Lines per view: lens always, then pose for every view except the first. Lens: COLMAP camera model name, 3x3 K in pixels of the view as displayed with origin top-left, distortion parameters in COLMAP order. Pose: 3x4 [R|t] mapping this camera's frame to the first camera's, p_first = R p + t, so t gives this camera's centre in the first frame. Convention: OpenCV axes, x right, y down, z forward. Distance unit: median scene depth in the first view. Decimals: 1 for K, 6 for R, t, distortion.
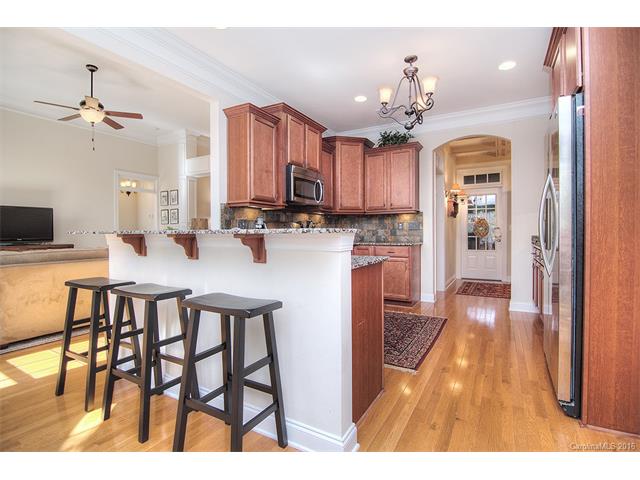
lens RADIAL K [[313.8, 0, 317.0], [0, 313.8, 237.1], [0, 0, 1]] dist [-0.013846, -0.001790]
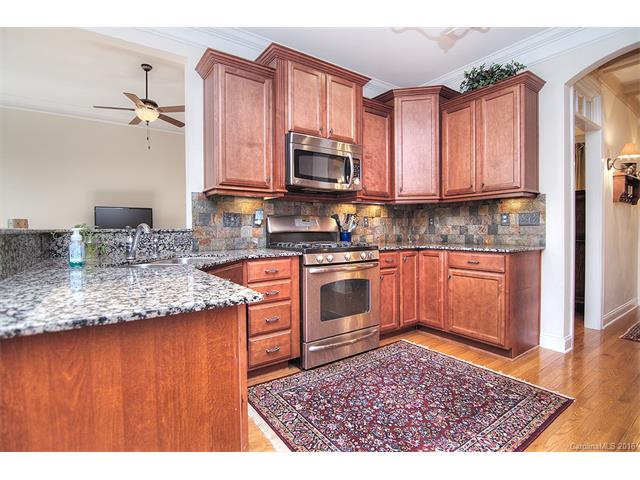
lens RADIAL K [[313.8, 0, 320.8], [0, 313.8, 237.0], [0, 0, 1]] dist [-0.013846, -0.001790]
pose [[0.905141, 0.007565, -0.425044, 0.209596], [-0.004017, 0.999949, 0.009244, -0.004759], [0.425092, -0.006660, 0.905125, 0.305201]]
